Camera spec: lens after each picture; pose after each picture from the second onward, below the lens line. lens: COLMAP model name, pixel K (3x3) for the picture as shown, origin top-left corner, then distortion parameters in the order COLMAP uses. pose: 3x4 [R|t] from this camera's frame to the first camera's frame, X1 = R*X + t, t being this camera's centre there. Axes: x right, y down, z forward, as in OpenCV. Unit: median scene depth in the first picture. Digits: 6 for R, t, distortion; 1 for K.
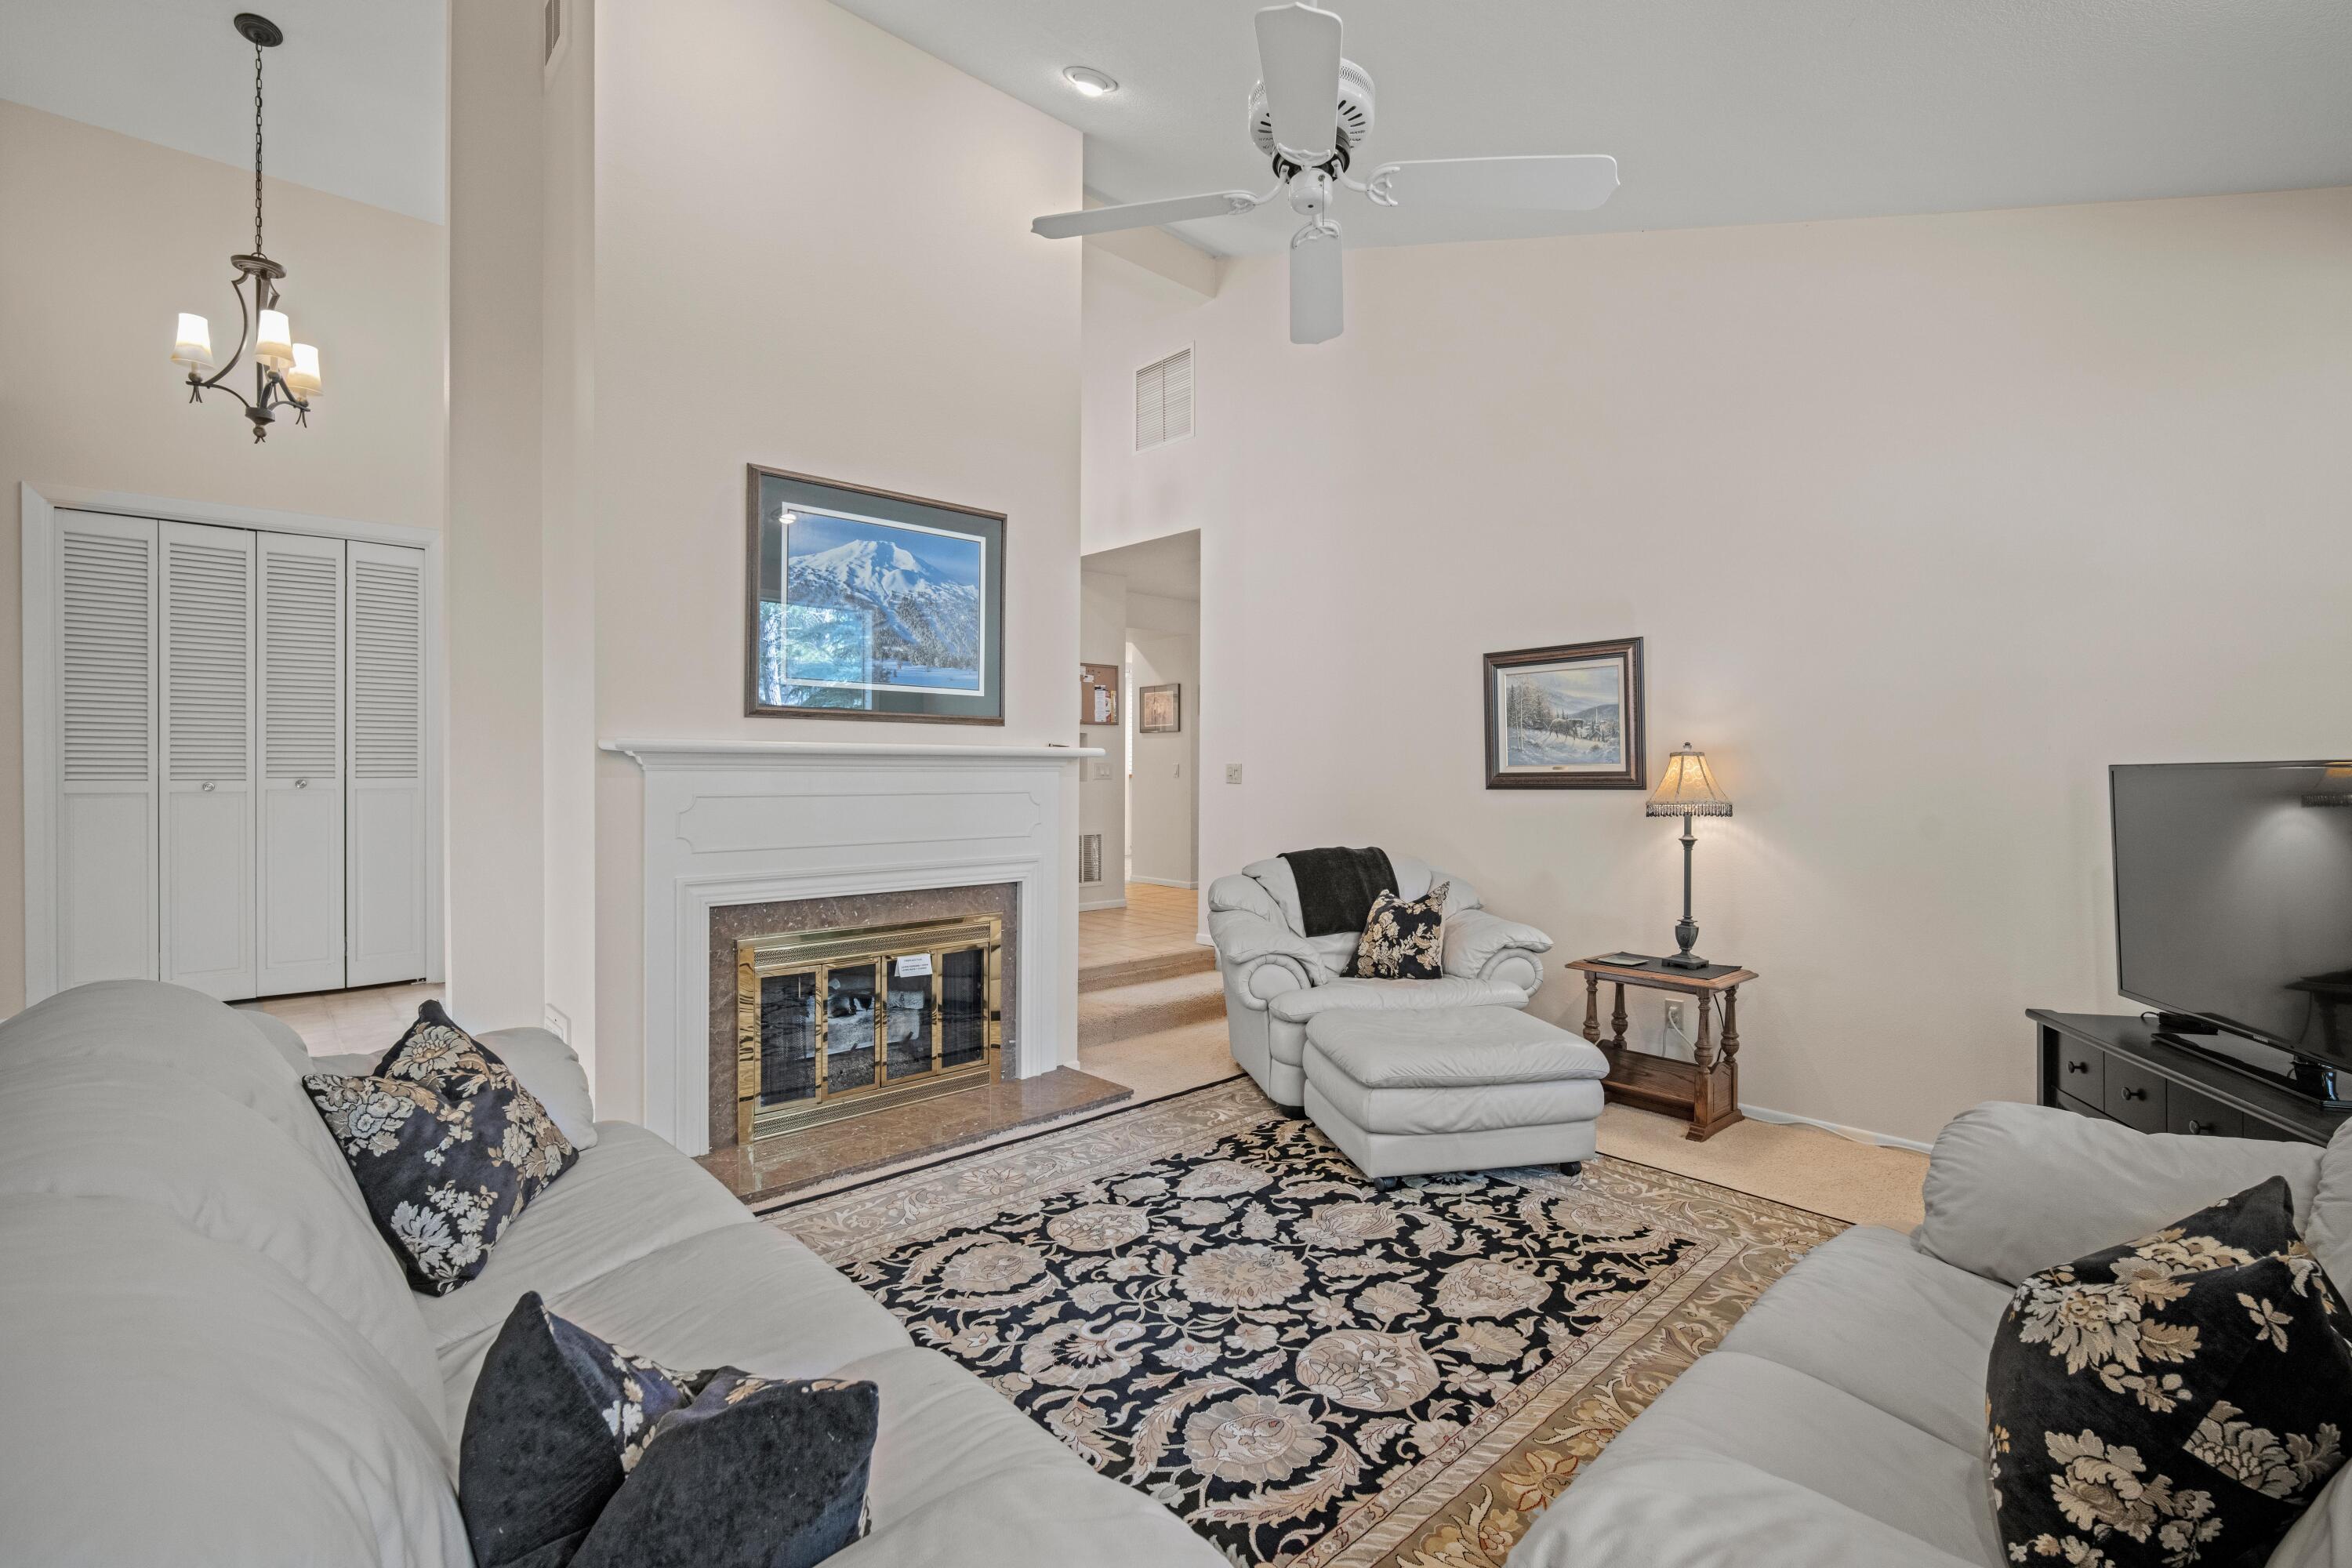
lens RADIAL K [[1031.3, 0, 1177.0], [0, 1031.3, 765.9], [0, 0, 1]] dist [-0.010904, 0.003394]
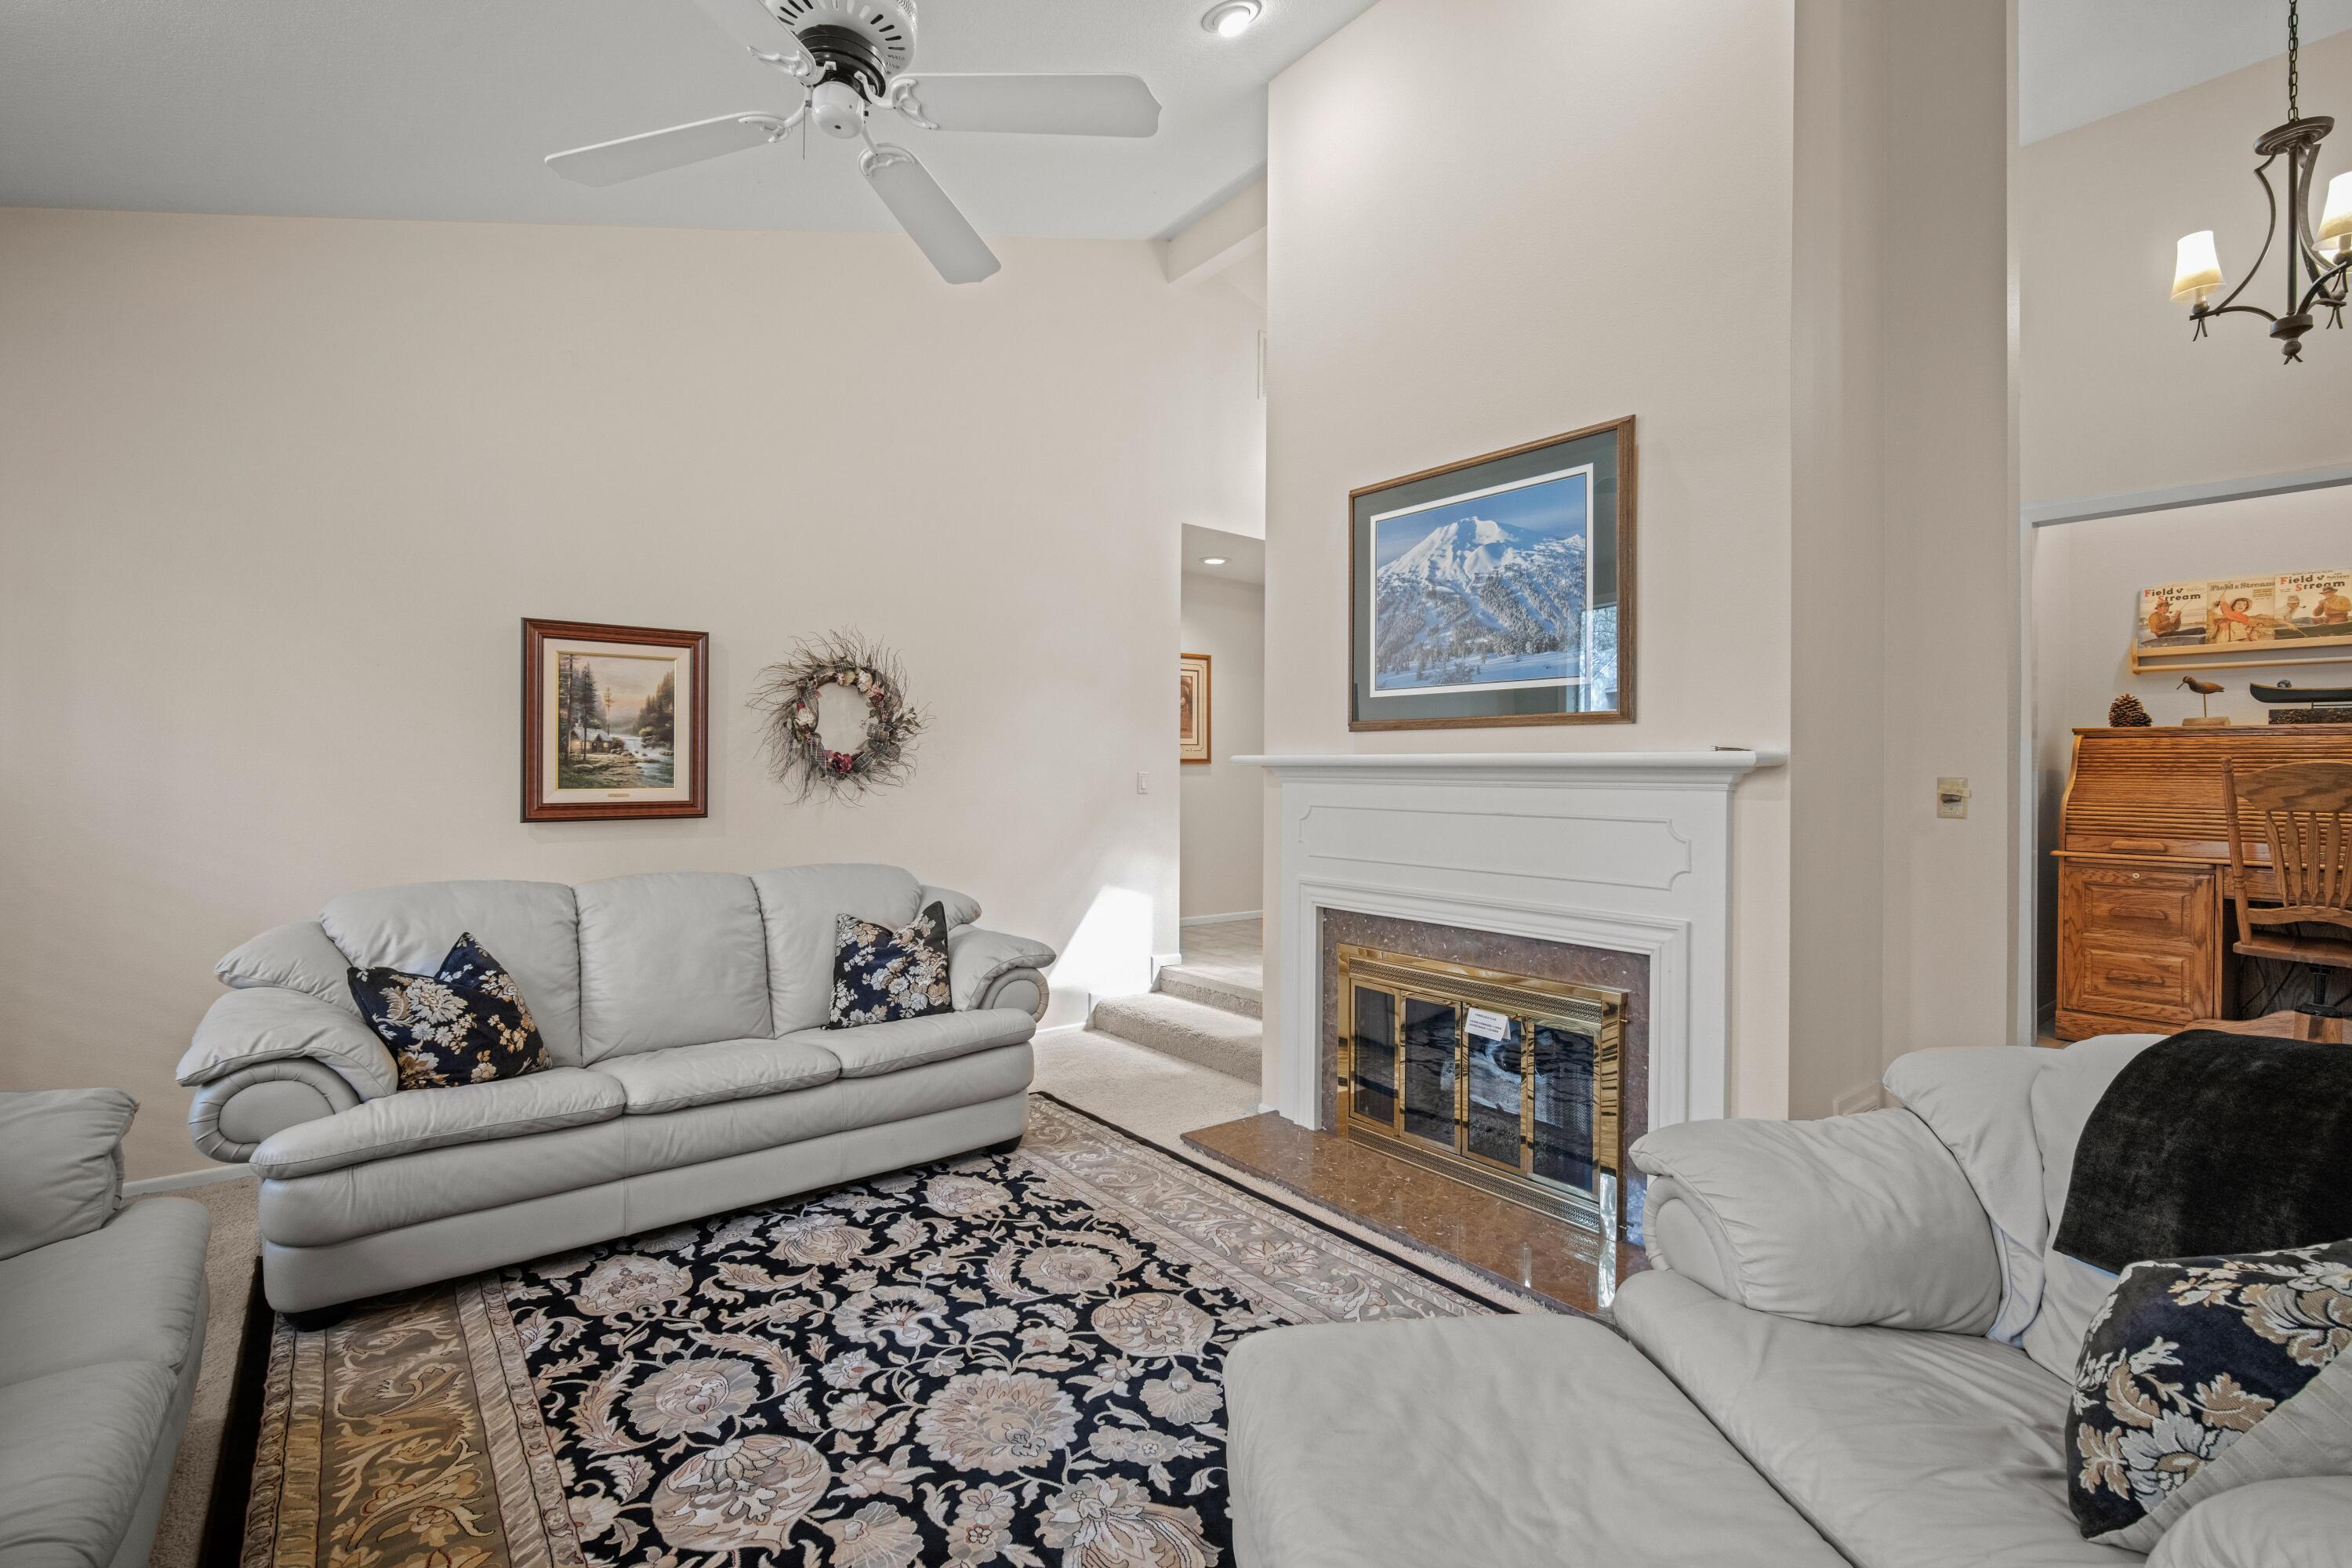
lens RADIAL K [[1031.3, 0, 1177.0], [0, 1031.3, 765.9], [0, 0, 1]] dist [-0.010904, 0.003394]
pose [[-0.061044, -0.013726, -0.998041, 0.816326], [-0.009310, 0.999870, -0.013182, 0.002600], [0.998092, 0.008487, -0.061164, 1.134840]]
